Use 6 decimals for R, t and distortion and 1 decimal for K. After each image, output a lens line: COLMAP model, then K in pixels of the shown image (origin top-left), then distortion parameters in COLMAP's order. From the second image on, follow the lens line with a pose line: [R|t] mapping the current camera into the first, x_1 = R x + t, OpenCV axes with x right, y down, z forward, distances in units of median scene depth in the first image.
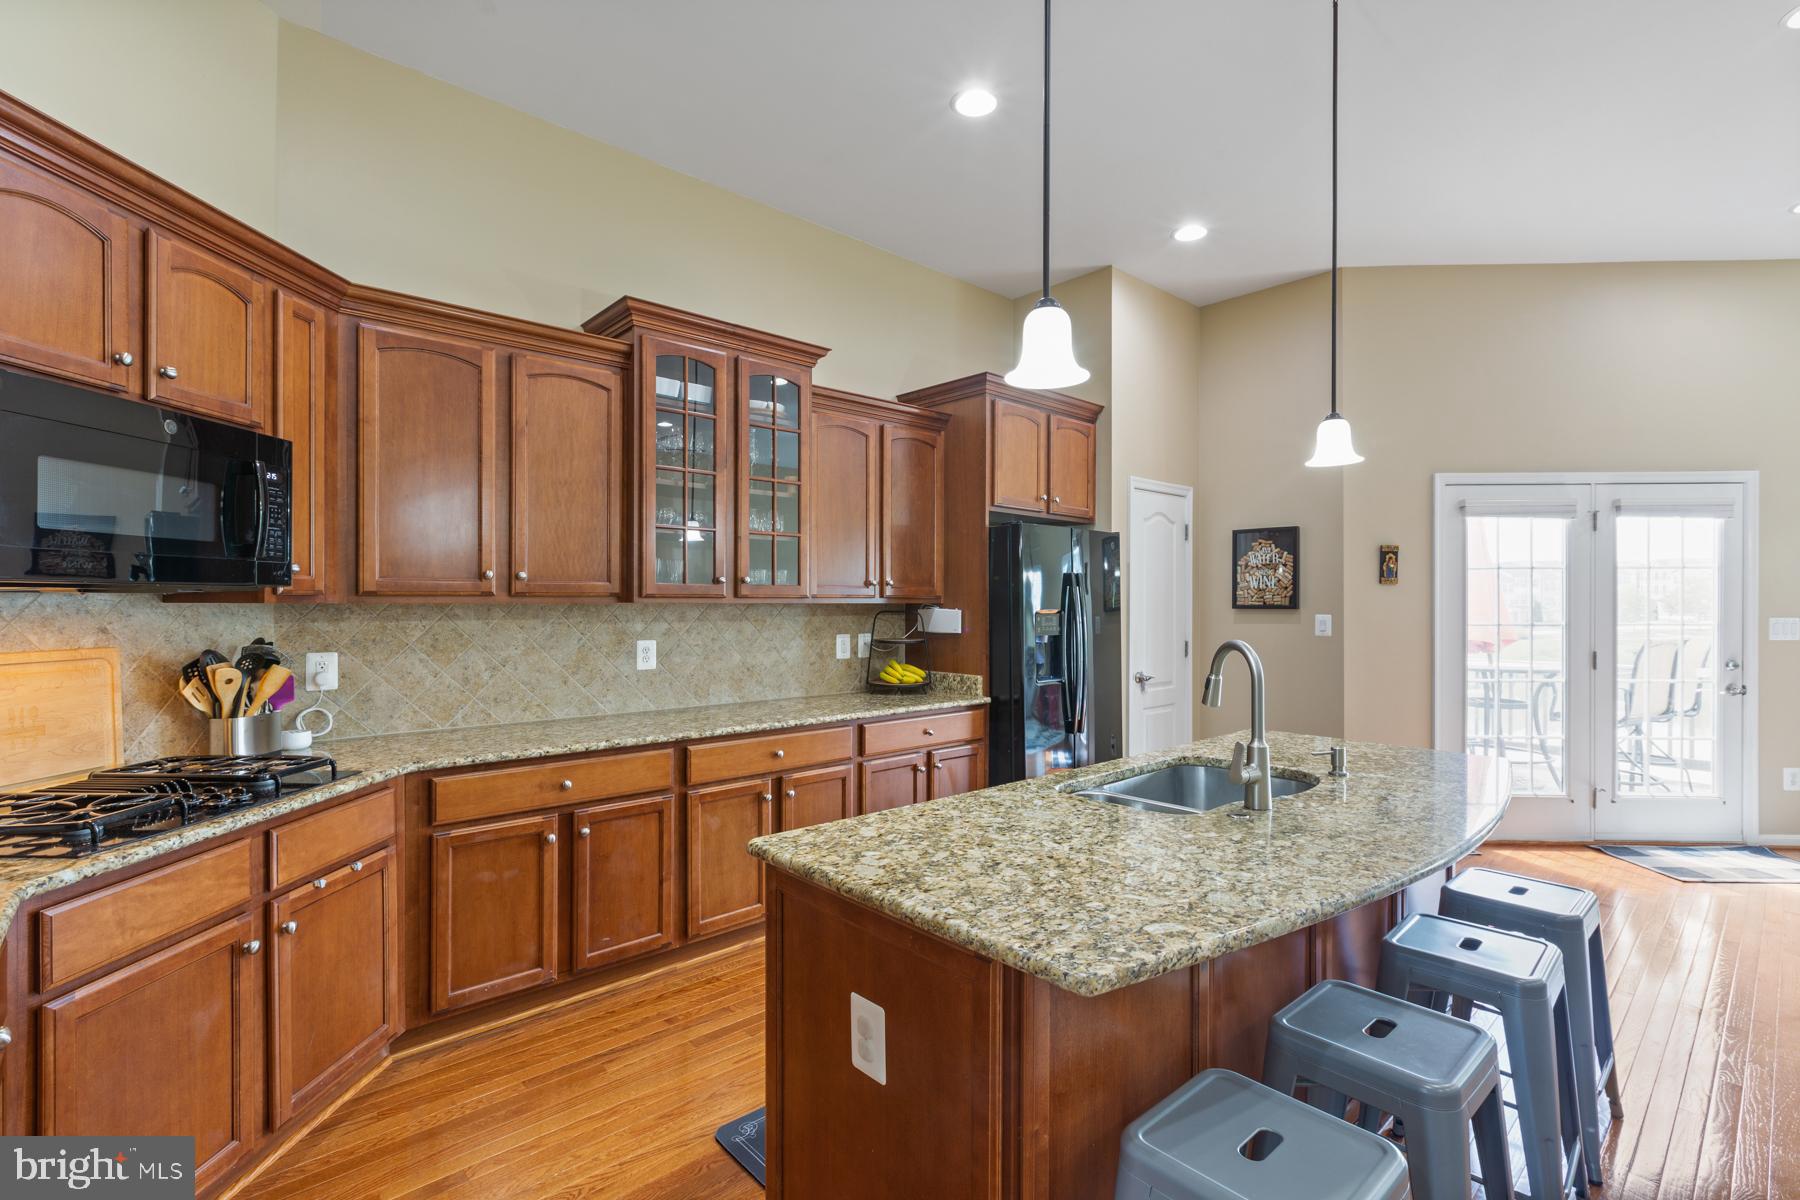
lens RADIAL K [[803.3, 0, 890.5], [0, 803.3, 605.4], [0, 0, 1]] dist [-0.007805, 0.002697]
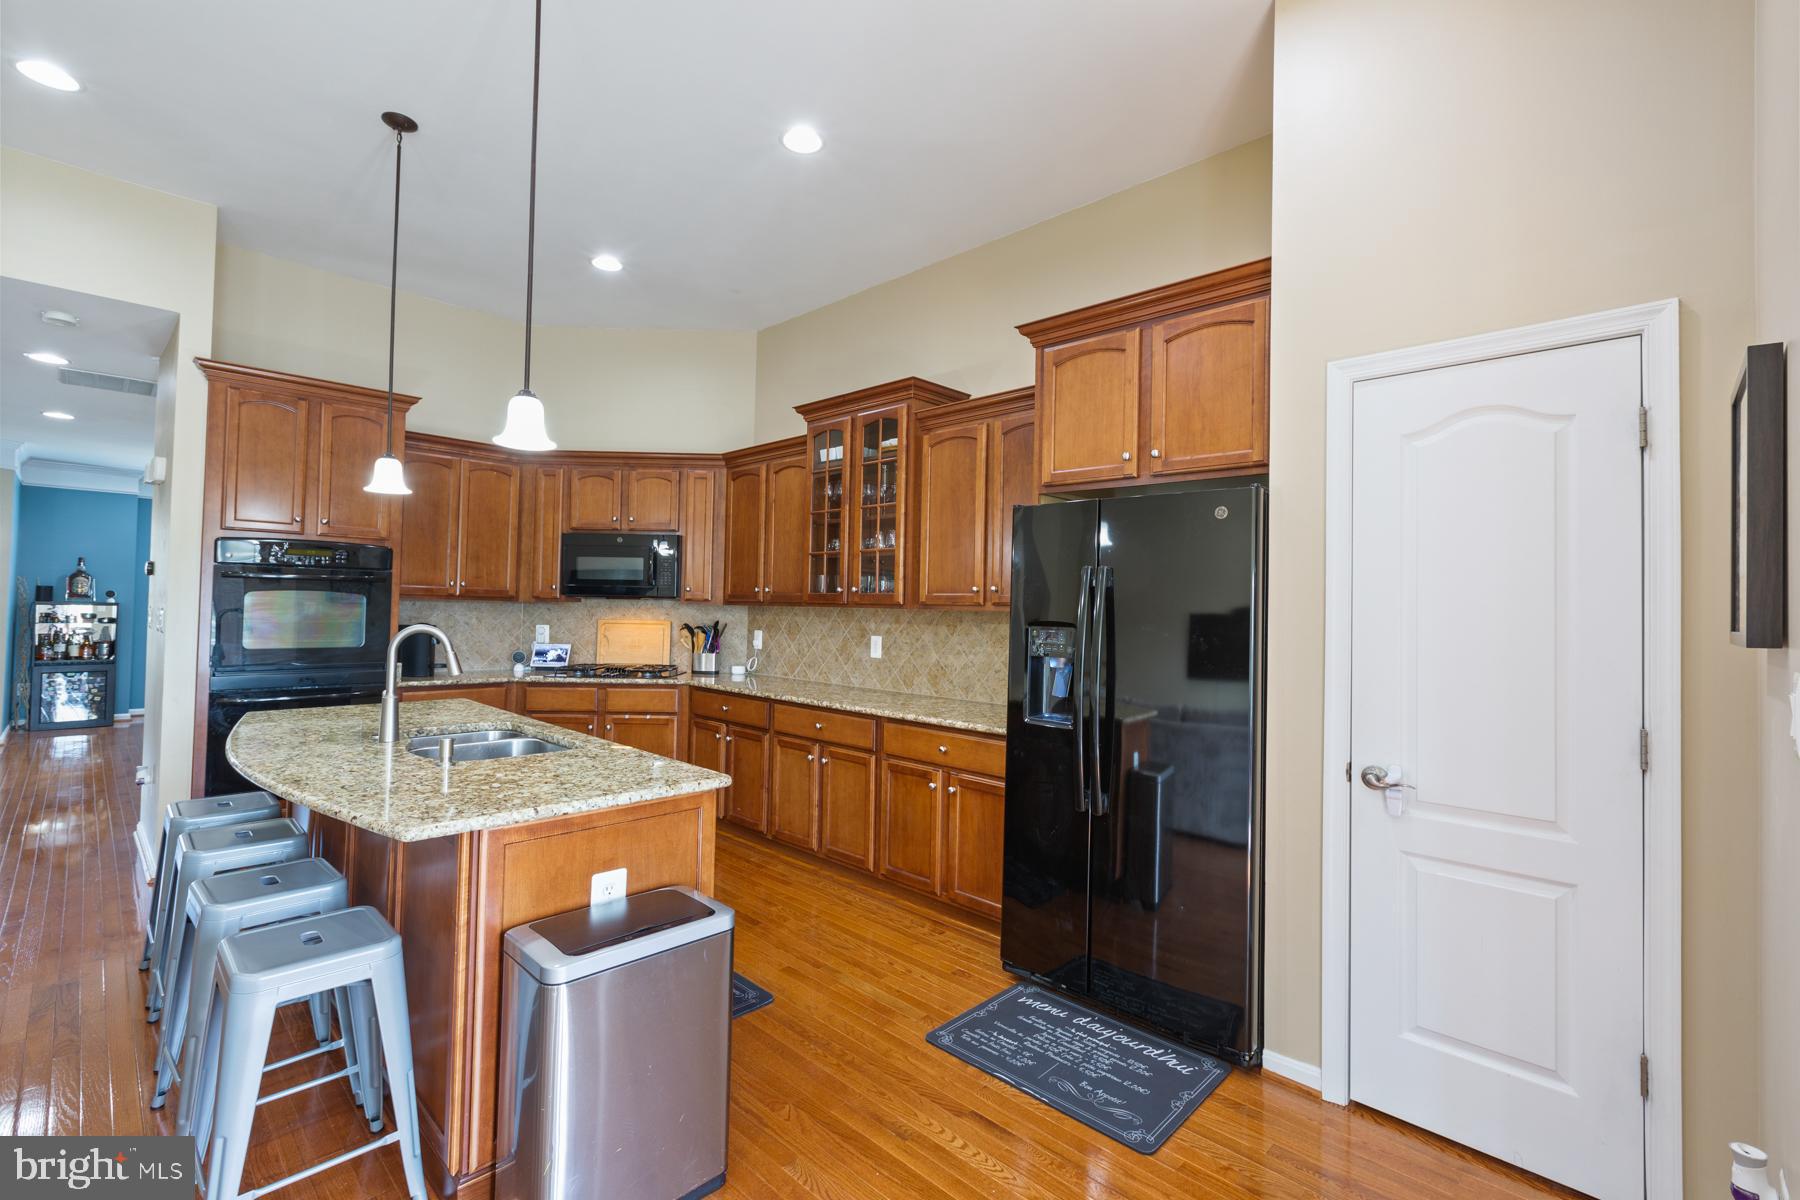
lens RADIAL K [[803.3, 0, 895.1], [0, 803.3, 587.6], [0, 0, 1]] dist [-0.007805, 0.002697]
pose [[0.072857, -0.027273, -0.996969, 1.035286], [-0.024262, 0.999282, -0.029109, 0.000822], [0.997047, 0.026309, 0.072143, 0.932203]]
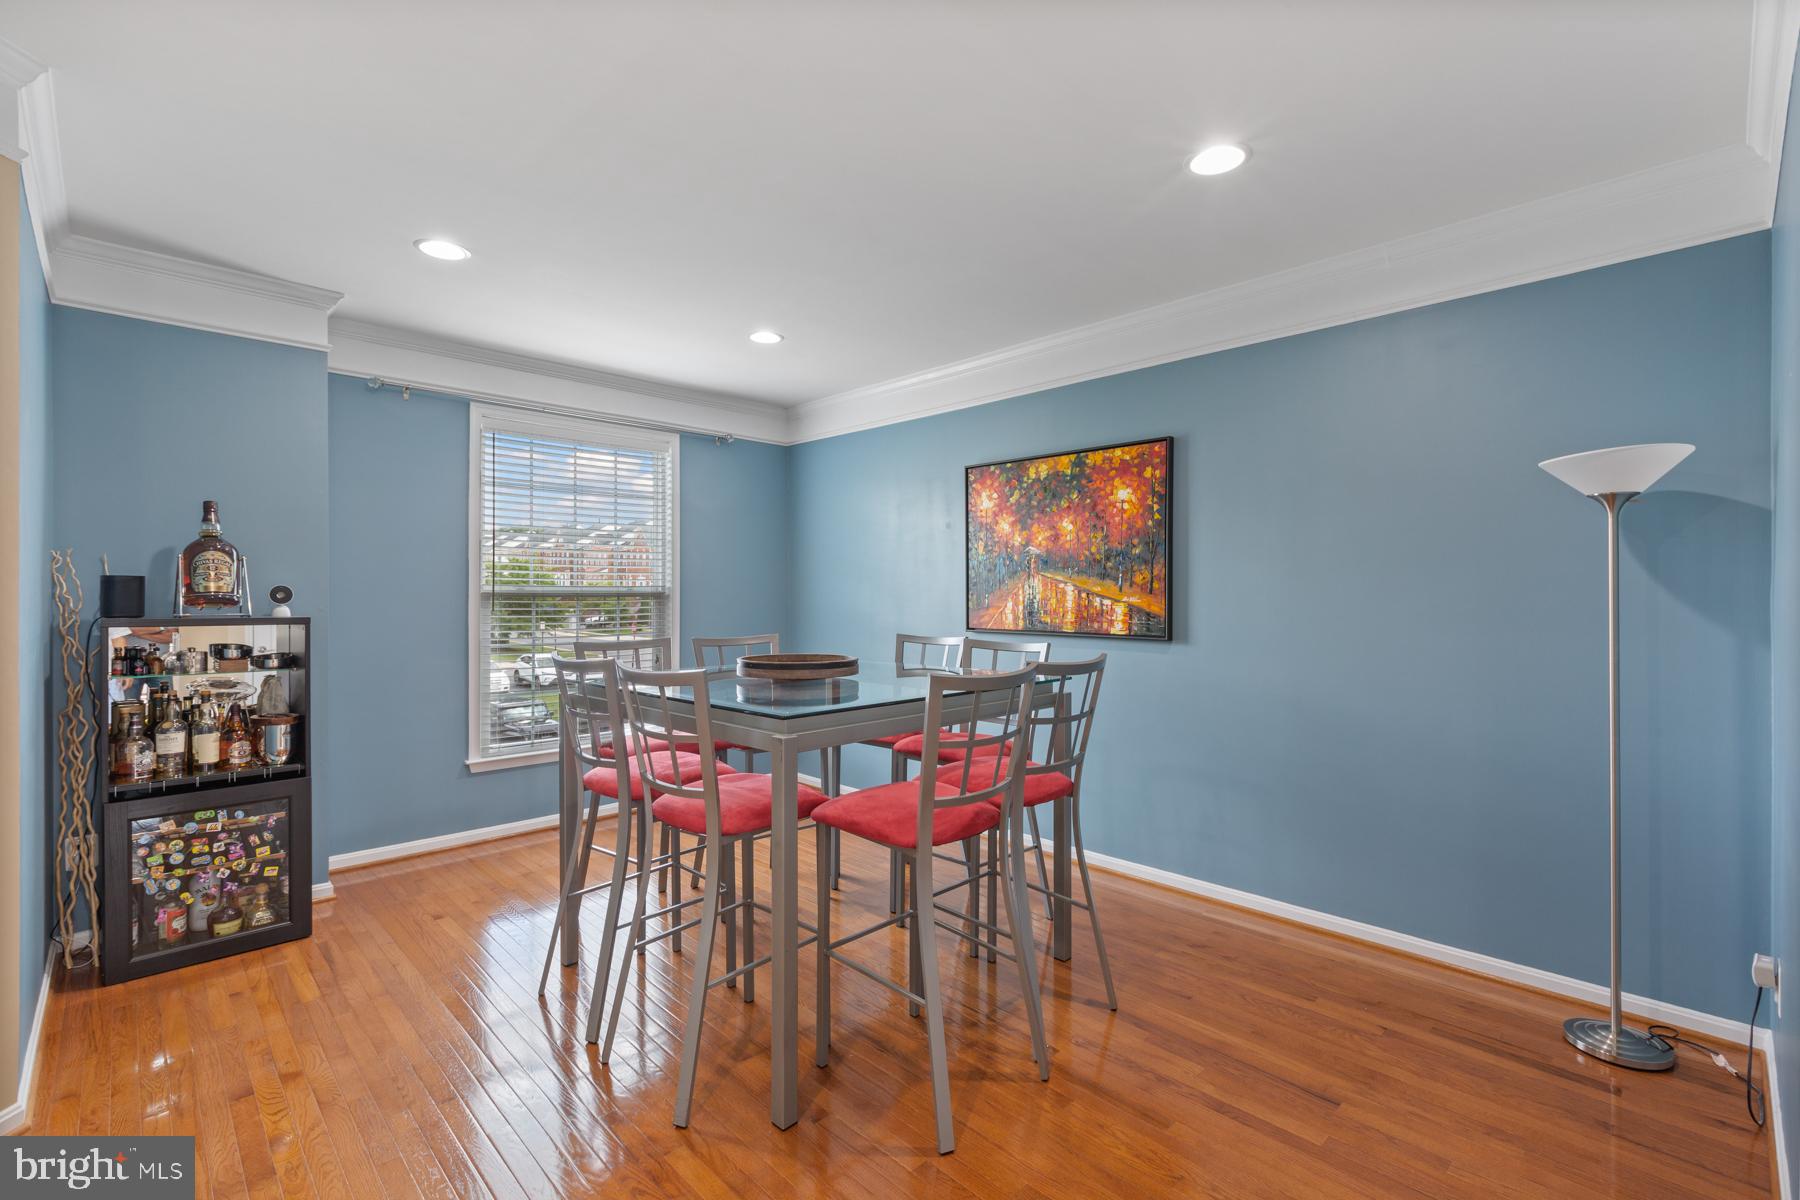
lens RADIAL K [[803.3, 0, 893.5], [0, 803.3, 598.0], [0, 0, 1]] dist [-0.007805, 0.002697]
pose [[0.043692, -0.002417, -0.999042, -0.512082], [-0.004055, 0.999988, -0.002596, 0.010016], [0.999037, 0.004165, 0.043682, -0.525584]]
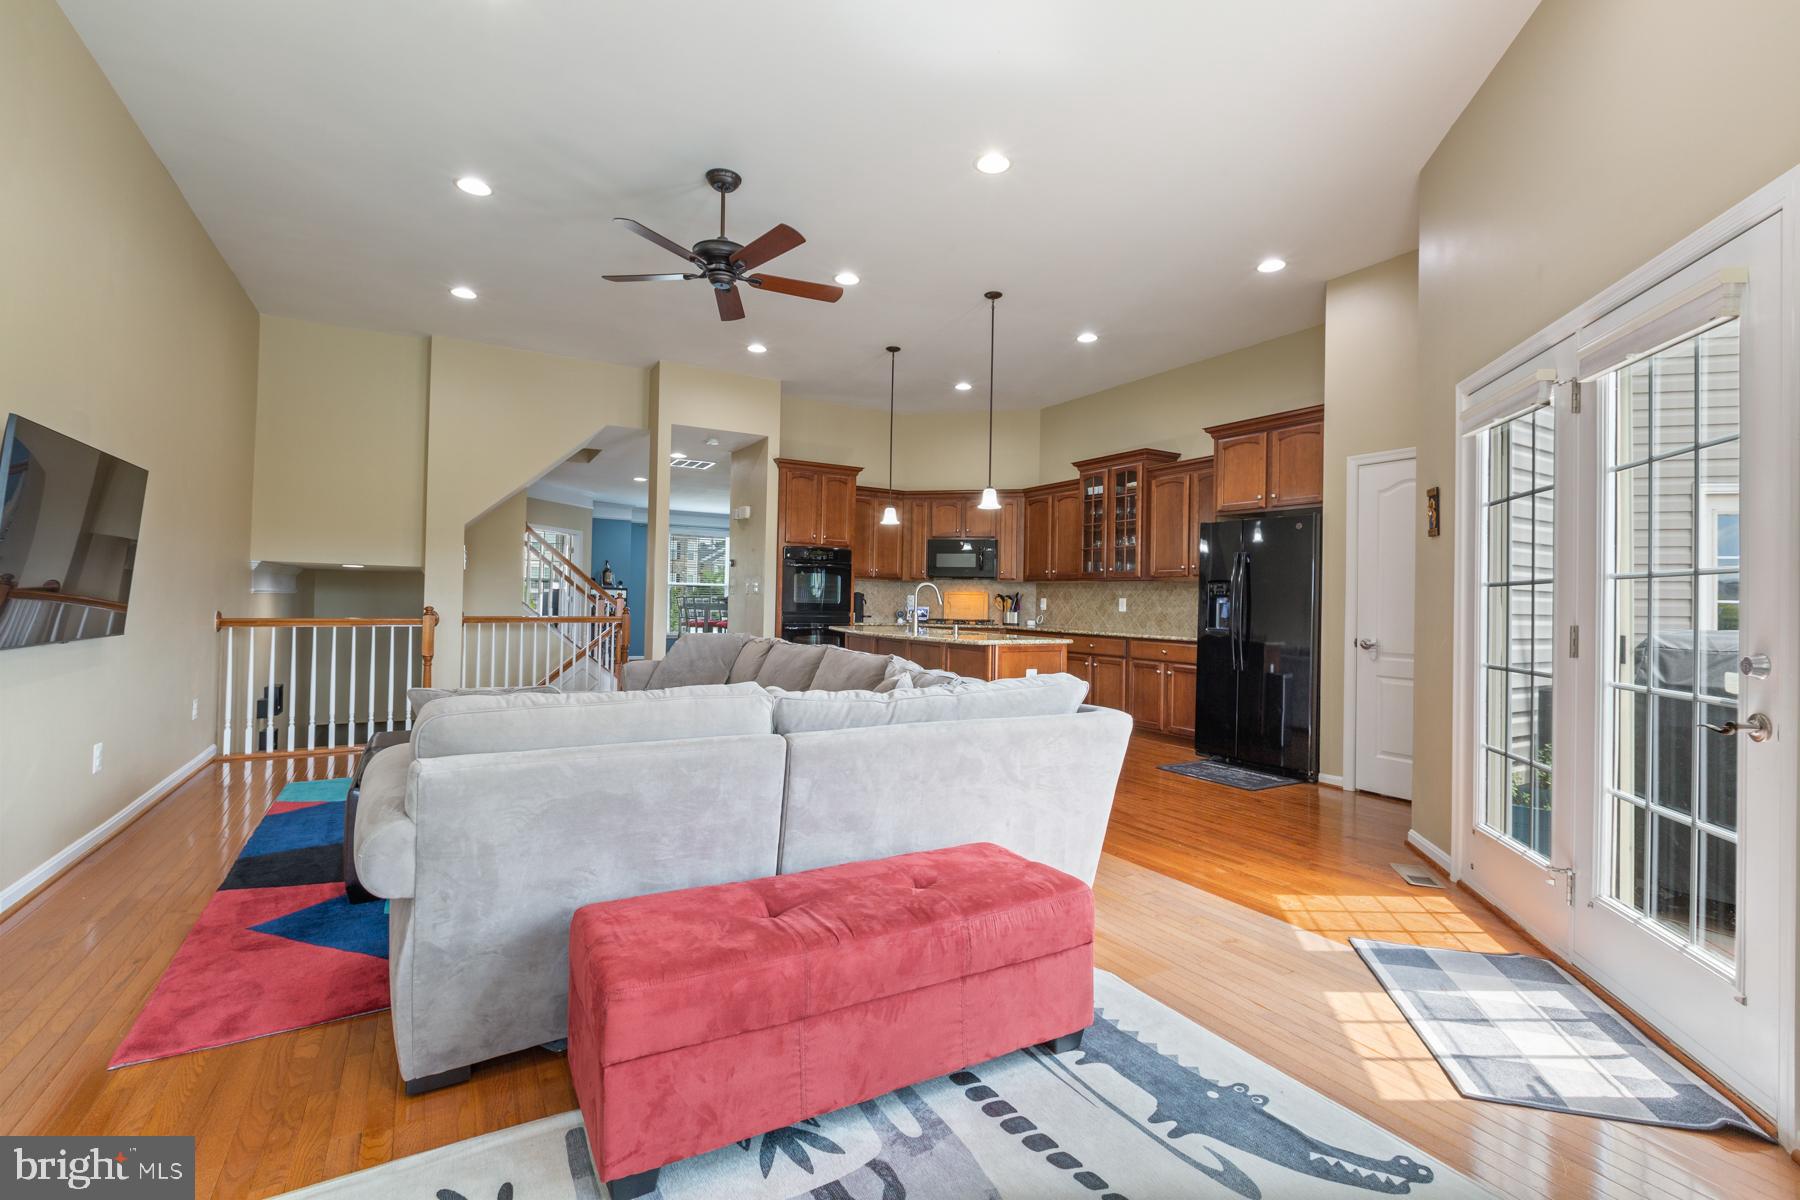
lens RADIAL K [[803.3, 0, 899.9], [0, 803.3, 589.9], [0, 0, 1]] dist [-0.007805, 0.002697]
pose [[-0.190599, -0.021872, -0.981424, 1.988075], [-0.024635, 0.999543, -0.017491, 0.073907], [0.981359, 0.020844, -0.191050, 0.819298]]
